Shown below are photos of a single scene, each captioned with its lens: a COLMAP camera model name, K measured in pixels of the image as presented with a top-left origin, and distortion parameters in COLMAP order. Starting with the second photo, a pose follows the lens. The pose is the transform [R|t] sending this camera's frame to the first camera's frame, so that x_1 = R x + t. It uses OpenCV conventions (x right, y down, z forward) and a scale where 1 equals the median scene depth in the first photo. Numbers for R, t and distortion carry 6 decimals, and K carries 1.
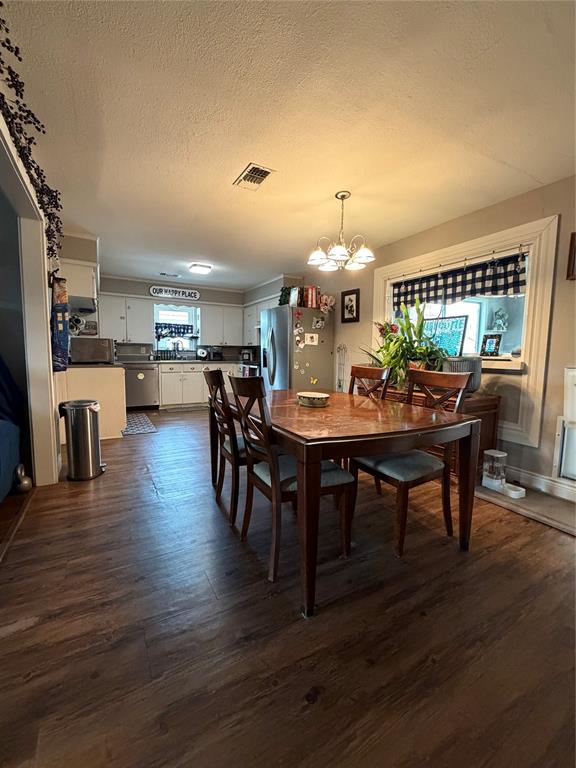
lens RADIAL K [[329.7, 0, 288.1], [0, 329.7, 385.0], [0, 0, 1]] dist [-0.001627, -0.000122]
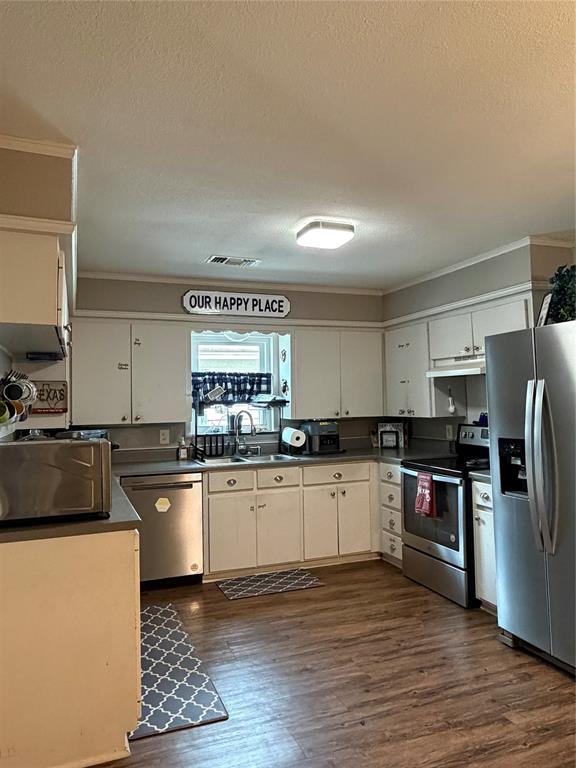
lens RADIAL K [[558.5, 0, 288.3], [0, 558.5, 382.2], [0, 0, 1]] dist [0.011648, 0.001726]
pose [[0.988611, -0.039212, -0.145294, -0.165261], [0.019759, 0.990921, -0.132983, -0.074045], [0.149190, 0.128598, 0.980411, 0.287008]]
